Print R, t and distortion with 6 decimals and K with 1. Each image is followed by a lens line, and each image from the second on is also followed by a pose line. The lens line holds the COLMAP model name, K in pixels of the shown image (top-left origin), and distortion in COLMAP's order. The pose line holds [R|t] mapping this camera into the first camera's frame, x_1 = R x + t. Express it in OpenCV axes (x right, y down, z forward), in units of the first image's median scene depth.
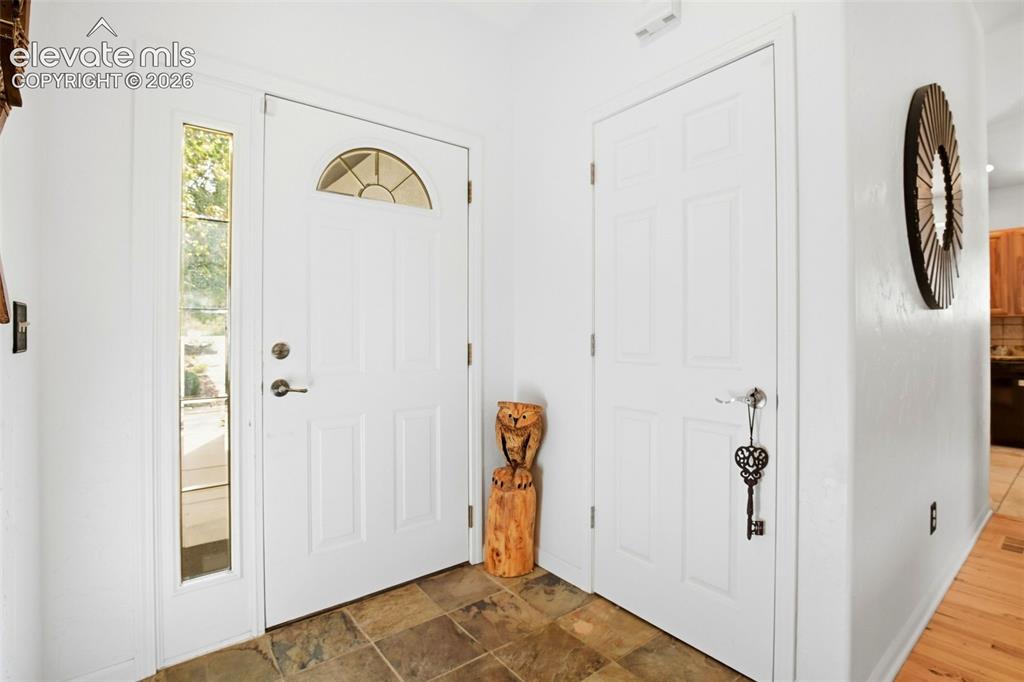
lens RADIAL K [[475.4, 0, 512.2], [0, 475.4, 325.2], [0, 0, 1]] dist [-0.038810, 0.007344]
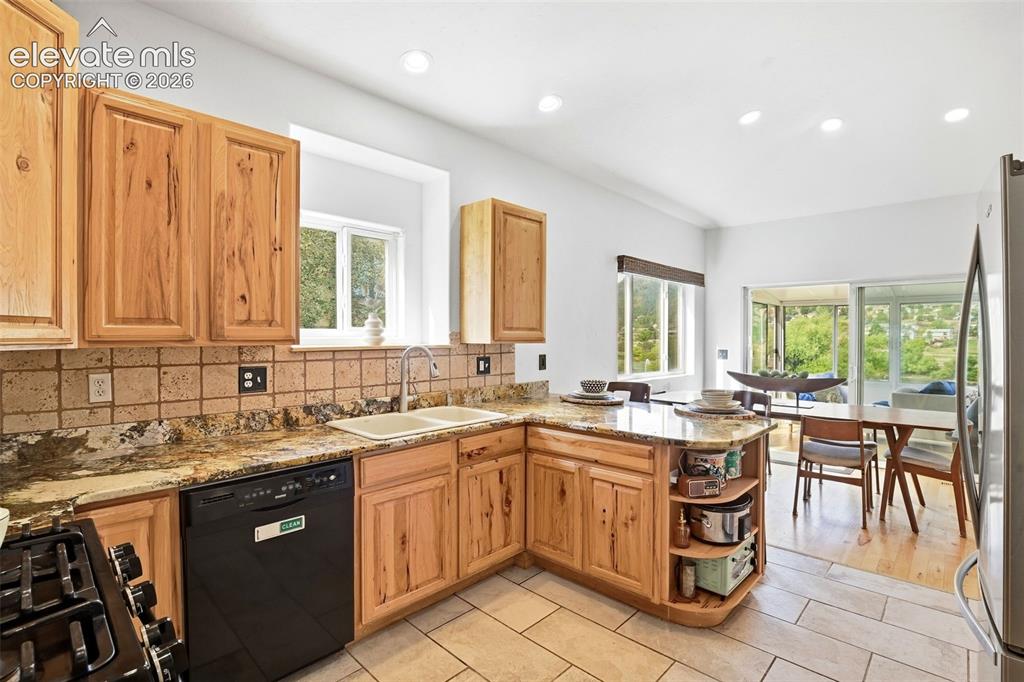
lens RADIAL K [[475.5, 0, 518.2], [0, 475.5, 338.8], [0, 0, 1]] dist [-0.036527, 0.006161]
pose [[-0.148267, -0.003145, 0.988942, 0.640537], [-0.010583, 0.999943, 0.001593, -0.027771], [-0.988891, -0.010230, -0.148292, 0.763832]]
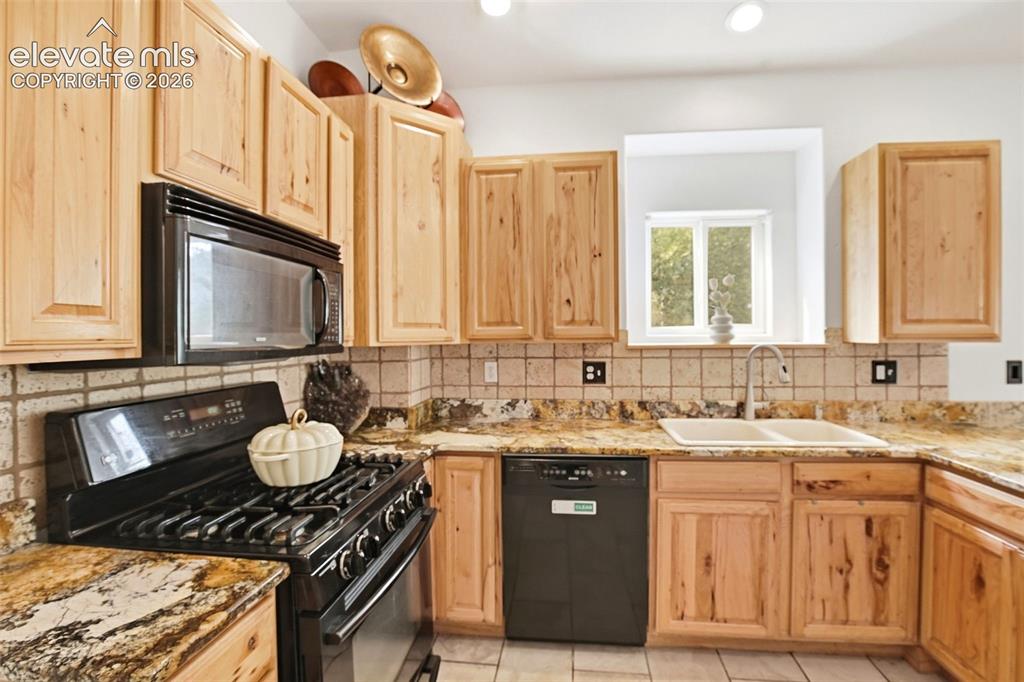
lens RADIAL K [[467.1, 0, 519.1], [0, 467.1, 337.1], [0, 0, 1]] dist [-0.042007, 0.007947]
pose [[0.701570, -0.006576, 0.712570, 0.705371], [-0.002155, 0.999933, 0.011350, -0.029565], [-0.712597, -0.009499, 0.701509, 0.651623]]
